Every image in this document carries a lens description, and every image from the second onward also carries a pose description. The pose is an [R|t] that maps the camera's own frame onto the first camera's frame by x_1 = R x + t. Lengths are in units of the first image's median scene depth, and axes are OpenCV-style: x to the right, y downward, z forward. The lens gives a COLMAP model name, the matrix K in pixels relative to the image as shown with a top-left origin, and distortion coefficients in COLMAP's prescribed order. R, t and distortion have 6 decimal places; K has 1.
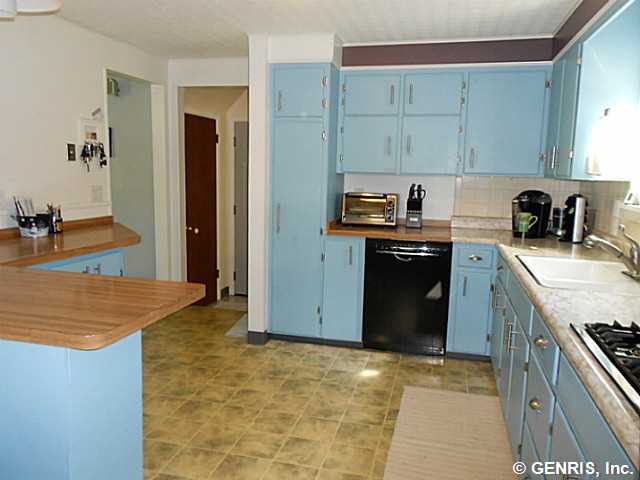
lens RADIAL K [[492.5, 0, 321.5], [0, 492.5, 238.6], [0, 0, 1]] dist [-0.008912, -0.002660]
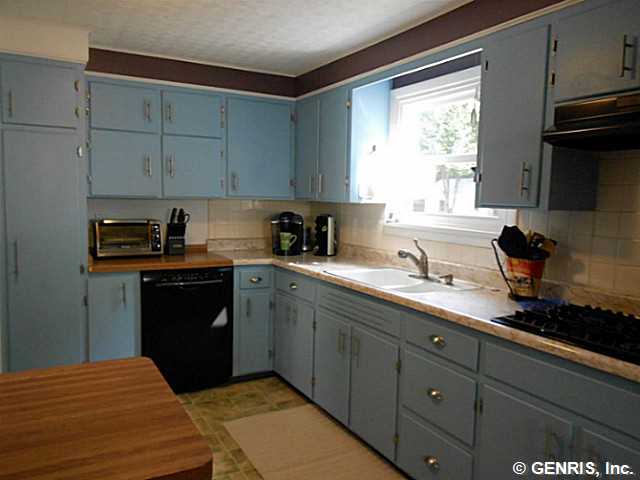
lens RADIAL K [[492.5, 0, 321.0], [0, 492.5, 241.5], [0, 0, 1]] dist [-0.008912, -0.002660]
pose [[0.724136, -0.067557, 0.686341, -0.280397], [0.088693, 0.996049, 0.004465, -0.030238], [-0.683930, 0.057640, 0.727267, 0.148014]]
